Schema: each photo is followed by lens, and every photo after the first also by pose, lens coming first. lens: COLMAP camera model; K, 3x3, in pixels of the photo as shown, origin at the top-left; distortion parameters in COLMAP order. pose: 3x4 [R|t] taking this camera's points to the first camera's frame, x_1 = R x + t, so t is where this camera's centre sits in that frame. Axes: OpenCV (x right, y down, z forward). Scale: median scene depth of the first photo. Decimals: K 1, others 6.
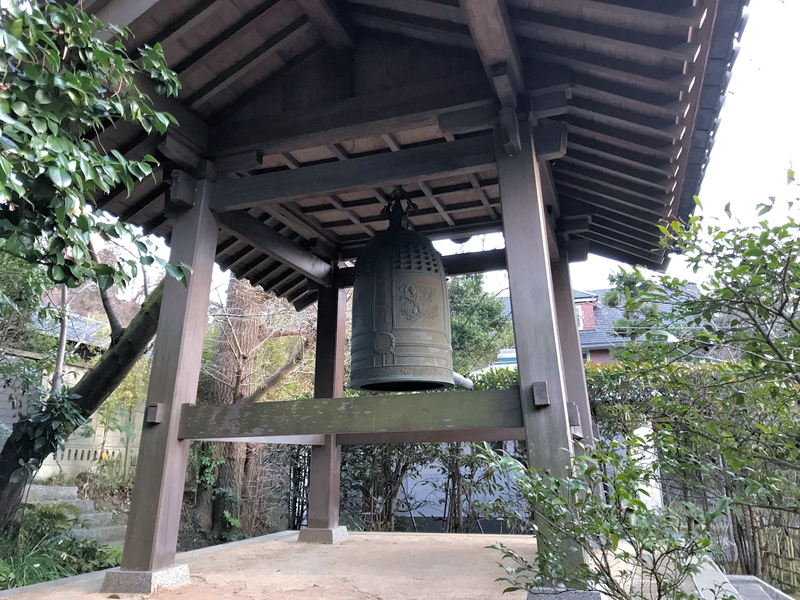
lens RADIAL K [[651.7, 0, 389.0], [0, 651.7, 299.4], [0, 0, 1]] dist [0.036677, -0.015056]
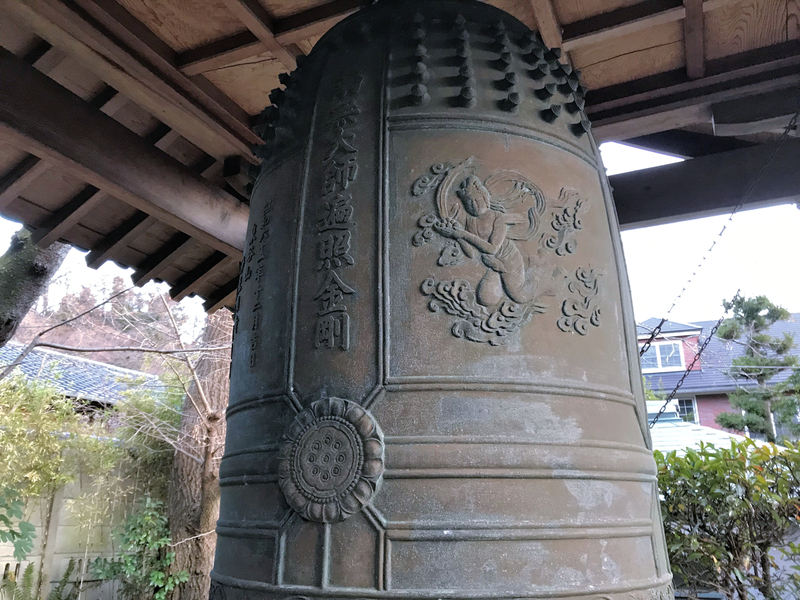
lens RADIAL K [[651.7, 0, 389.0], [0, 651.7, 299.4], [0, 0, 1]] dist [0.036677, -0.015056]
pose [[0.995561, -0.016664, -0.092628, 0.020630], [0.010878, 0.997978, -0.062625, 0.024049], [0.093485, 0.061339, 0.993729, 0.600081]]
